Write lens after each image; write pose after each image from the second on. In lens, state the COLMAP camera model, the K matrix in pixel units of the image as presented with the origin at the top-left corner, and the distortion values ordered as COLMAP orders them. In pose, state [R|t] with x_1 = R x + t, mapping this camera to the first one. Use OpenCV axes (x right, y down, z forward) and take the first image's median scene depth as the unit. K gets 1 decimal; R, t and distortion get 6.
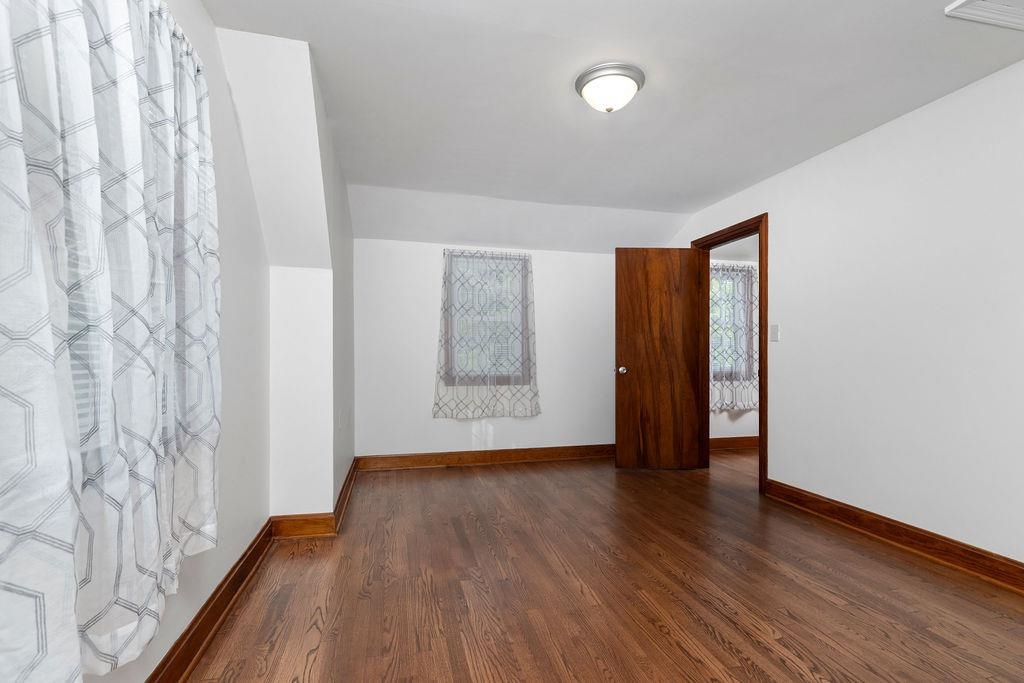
lens RADIAL K [[468.6, 0, 512.2], [0, 468.6, 355.6], [0, 0, 1]] dist [0.001555, 0.000335]
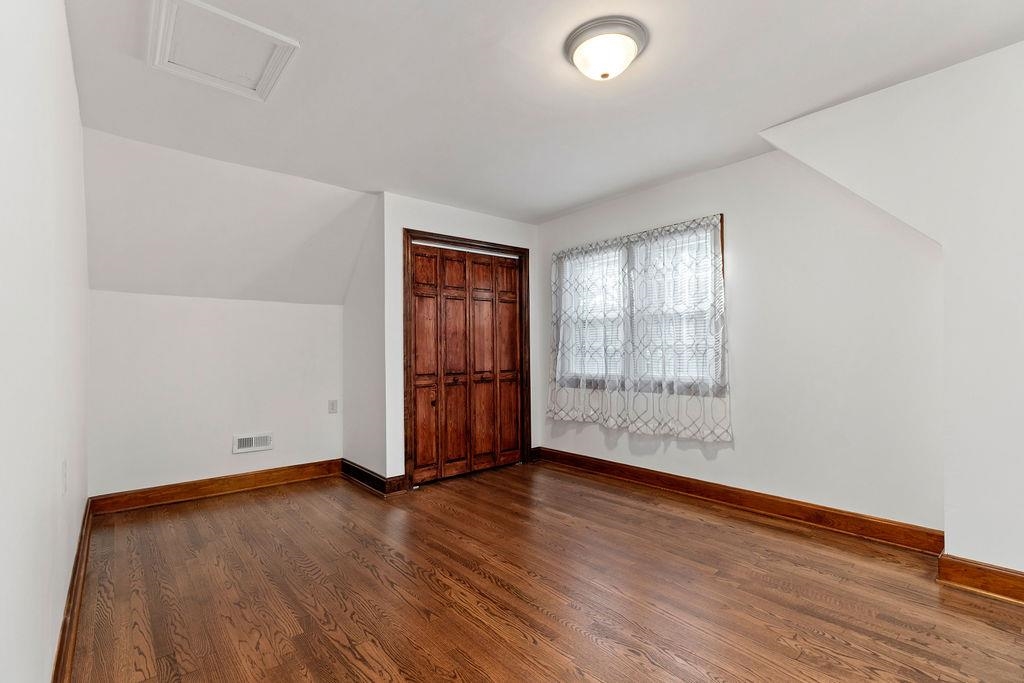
lens RADIAL K [[468.6, 0, 512.2], [0, 468.6, 355.6], [0, 0, 1]] dist [0.001555, 0.000335]
pose [[-0.893934, 0.009343, -0.448101, 0.871809], [0.006554, 0.999948, 0.007775, -0.011313], [0.448150, 0.004013, -0.893949, 1.963976]]
